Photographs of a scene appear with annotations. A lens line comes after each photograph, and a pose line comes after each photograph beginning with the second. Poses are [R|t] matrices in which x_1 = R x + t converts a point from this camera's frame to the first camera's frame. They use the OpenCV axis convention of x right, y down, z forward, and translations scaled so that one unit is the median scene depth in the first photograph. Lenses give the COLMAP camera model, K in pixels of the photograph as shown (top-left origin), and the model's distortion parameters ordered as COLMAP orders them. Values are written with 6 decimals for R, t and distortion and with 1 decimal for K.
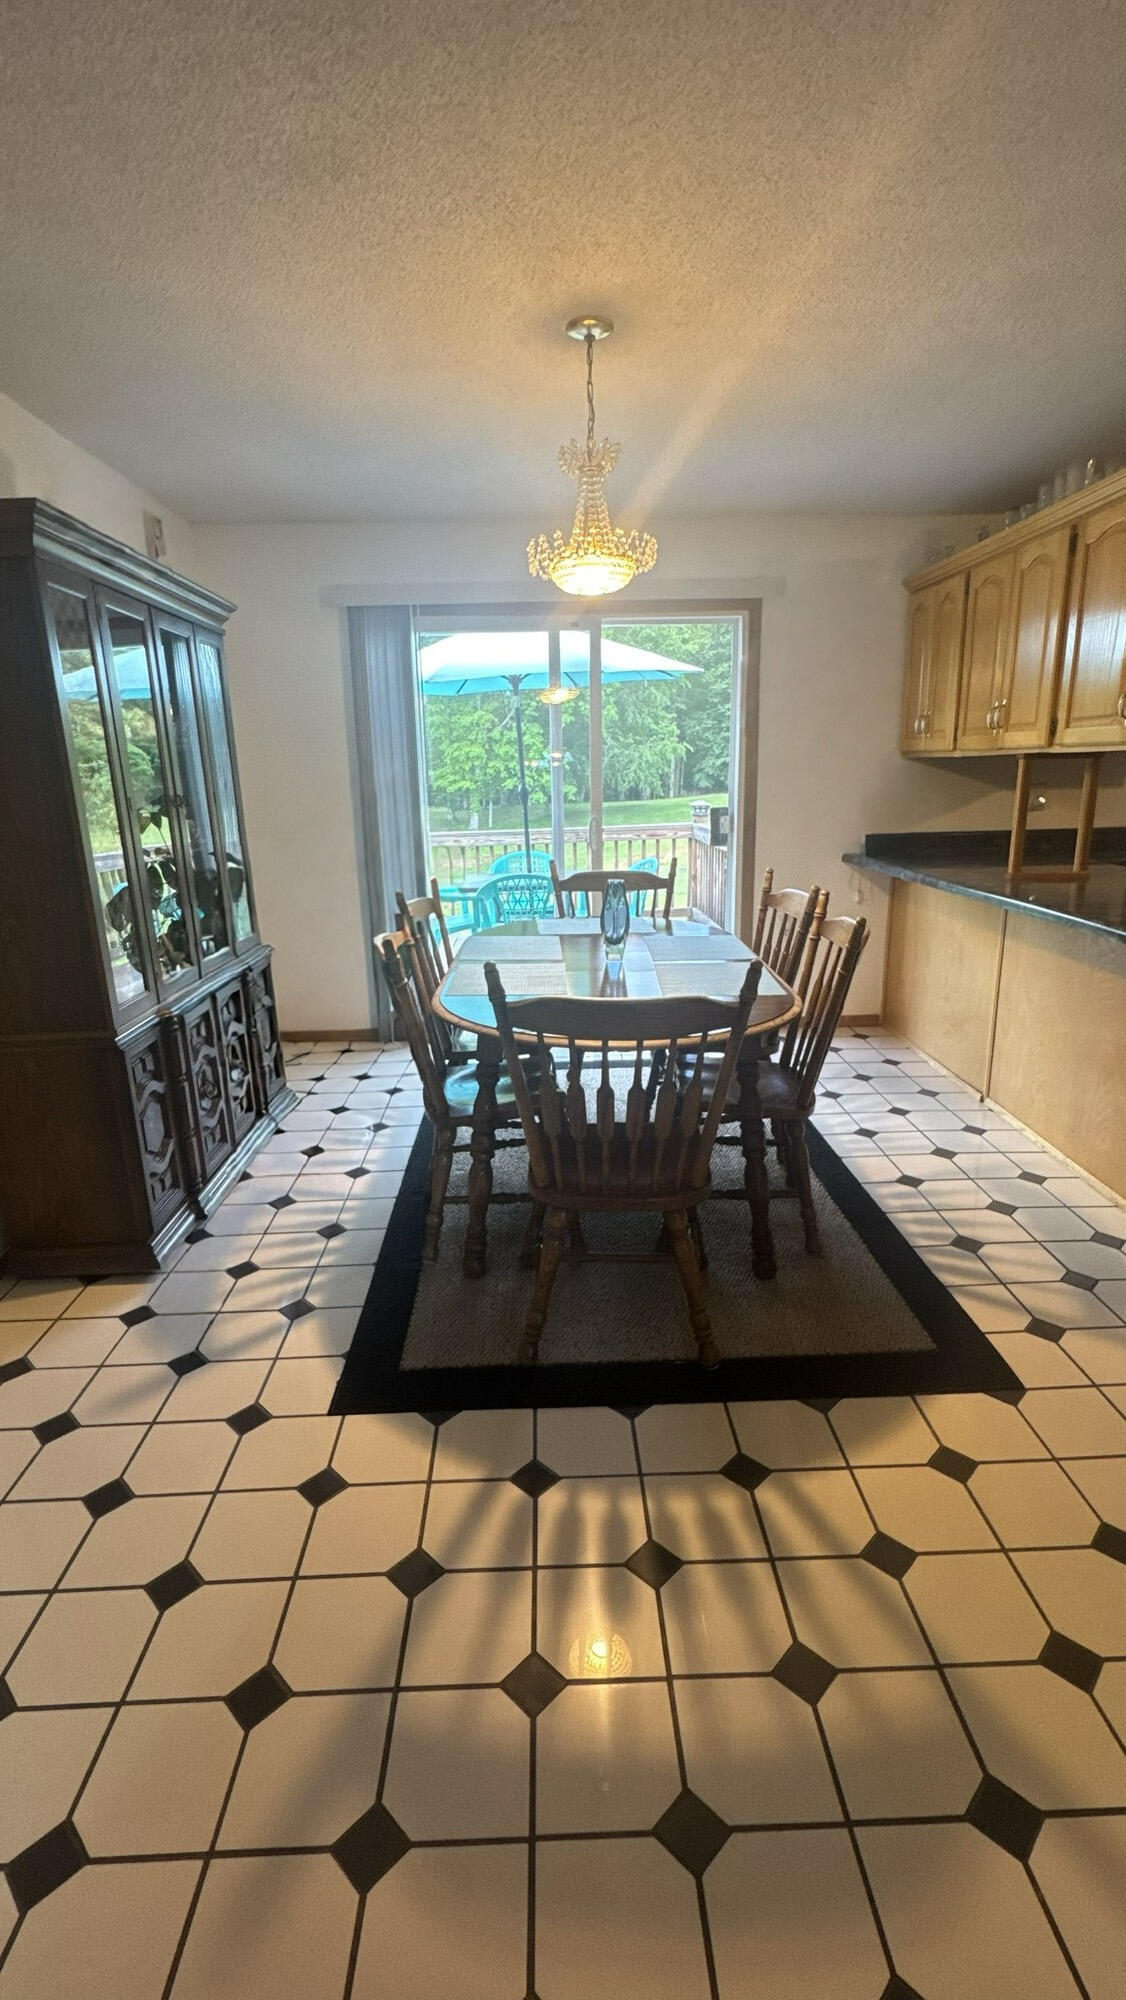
lens RADIAL K [[902.9, 0, 564.8], [0, 902.9, 1002.1], [0, 0, 1]] dist [-0.002249, -0.000871]
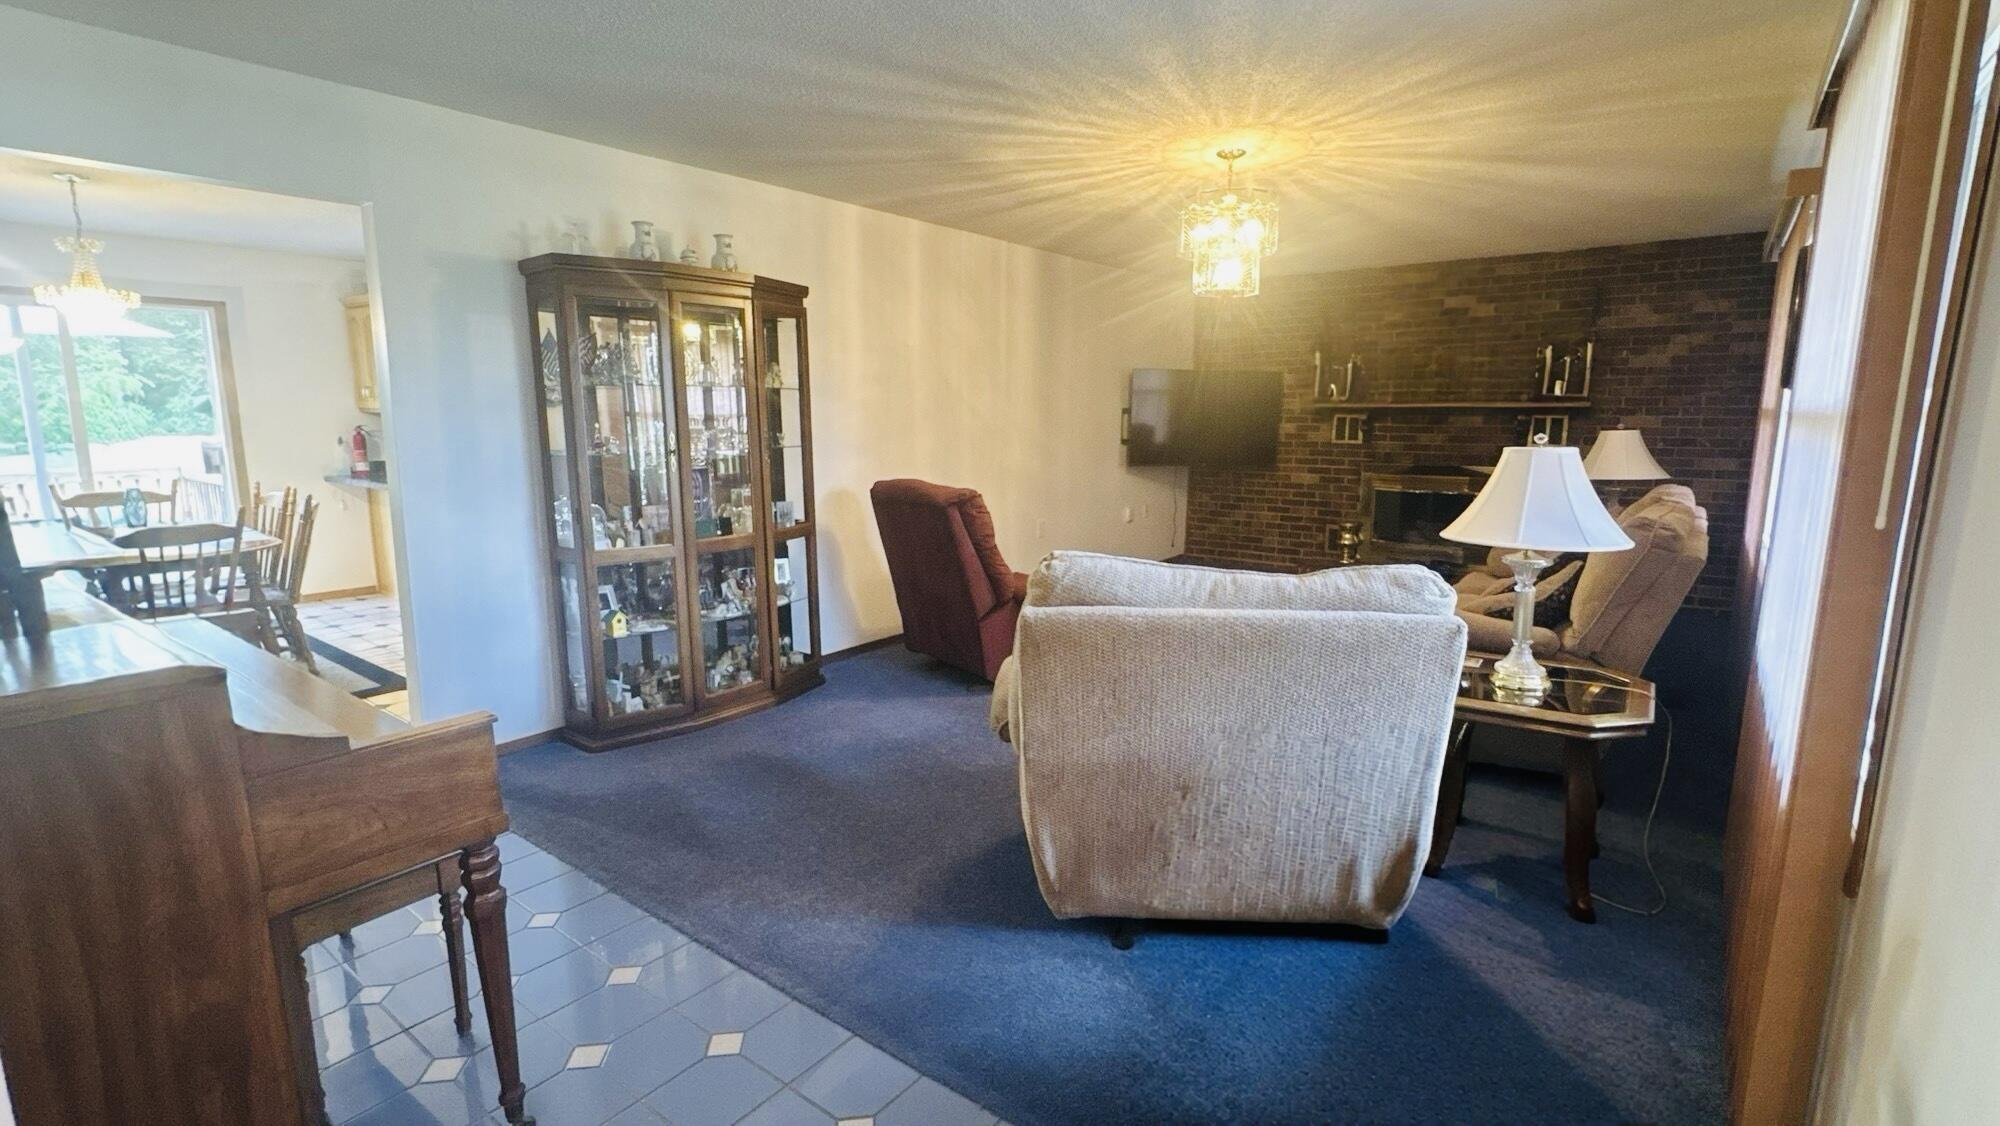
lens RADIAL K [[902.9, 0, 990.8], [0, 902.9, 558.8], [0, 0, 1]] dist [-0.002249, -0.000871]
pose [[0.638501, -0.104253, 0.762527, -0.184971], [0.175395, 0.984422, -0.012277, 0.250638], [-0.749369, 0.141582, 0.646839, -1.052170]]
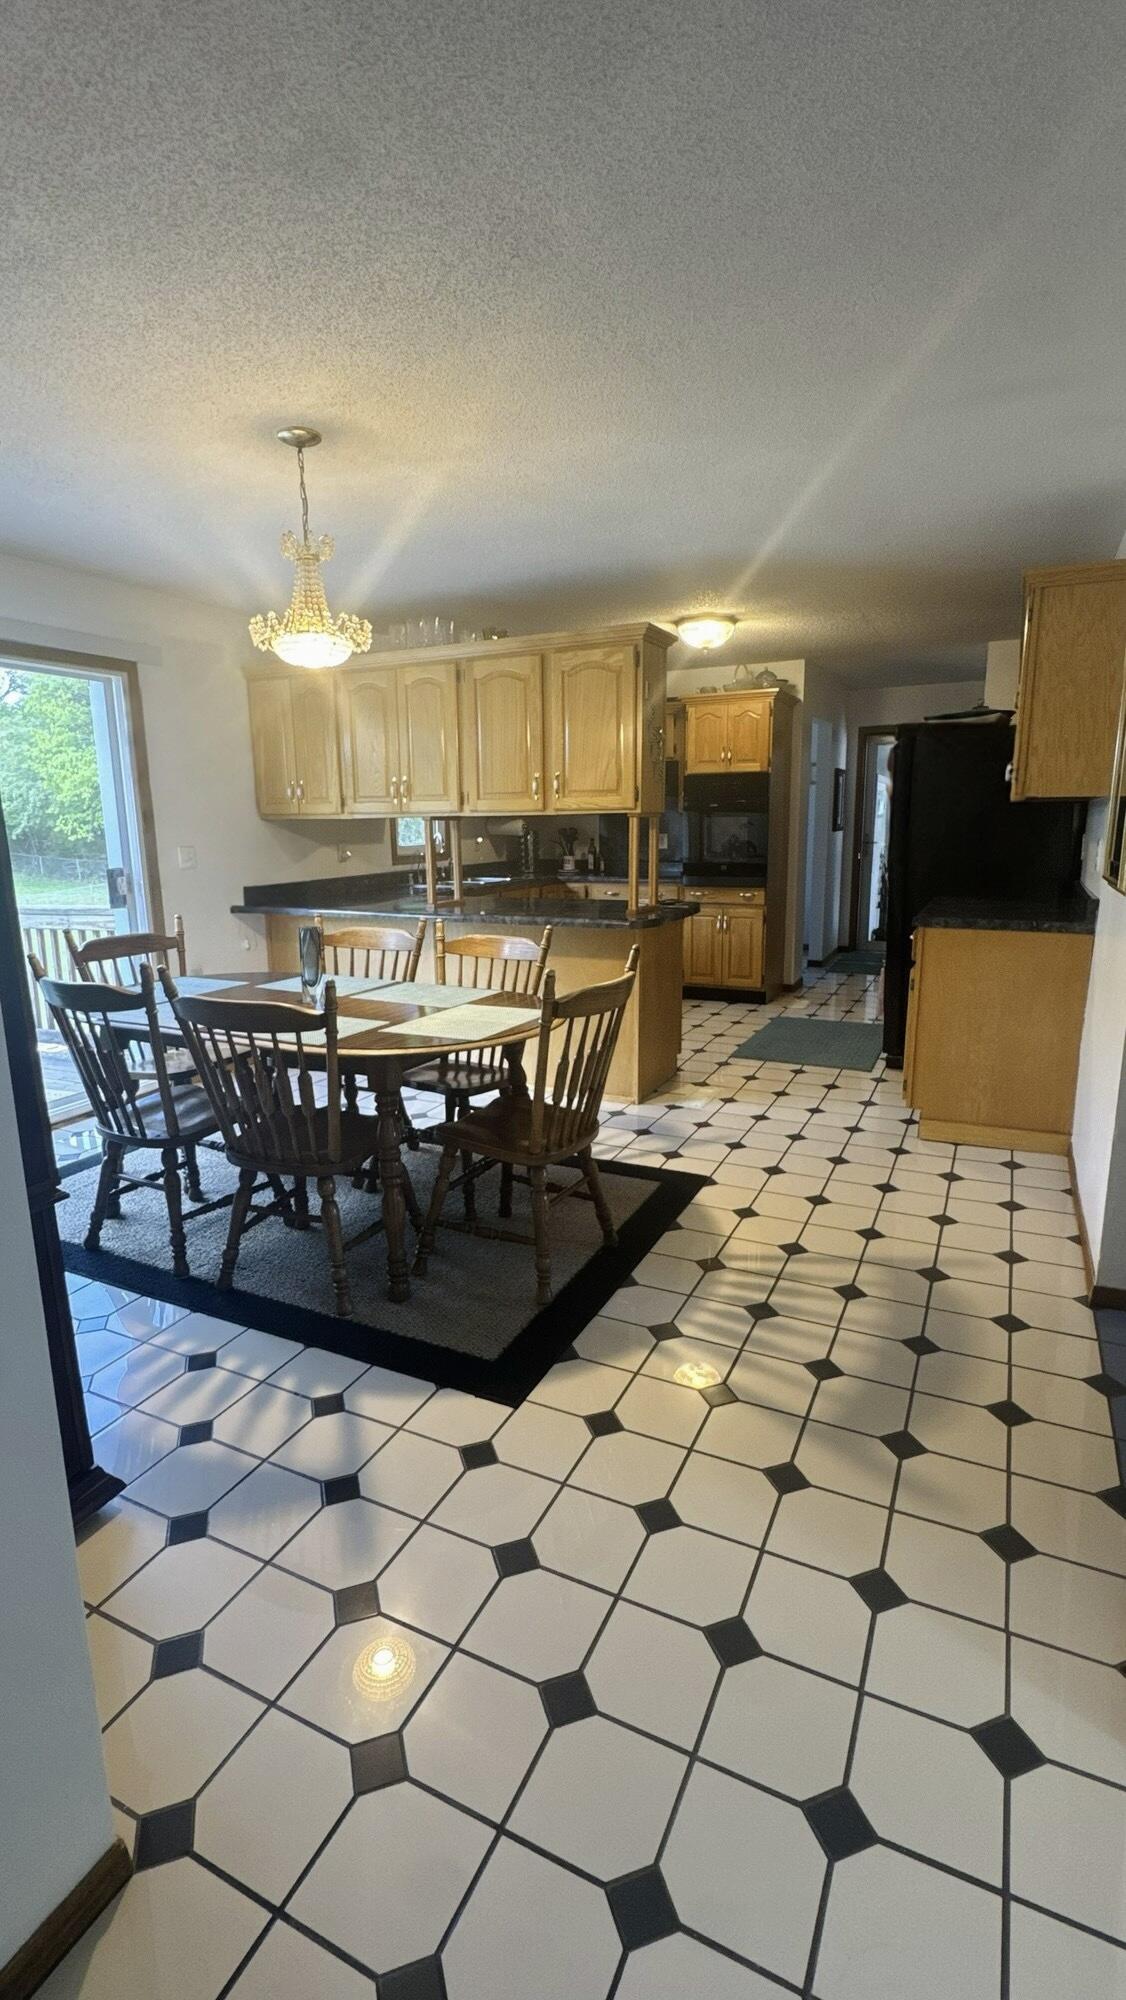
lens RADIAL K [[902.9, 0, 566.7], [0, 902.9, 999.2], [0, 0, 1]] dist [-0.002249, -0.000871]
pose [[0.463784, -0.158931, 0.871576, -0.683233], [0.224898, 0.972673, 0.057693, -0.040457], [-0.856928, 0.169259, 0.486854, 0.213943]]
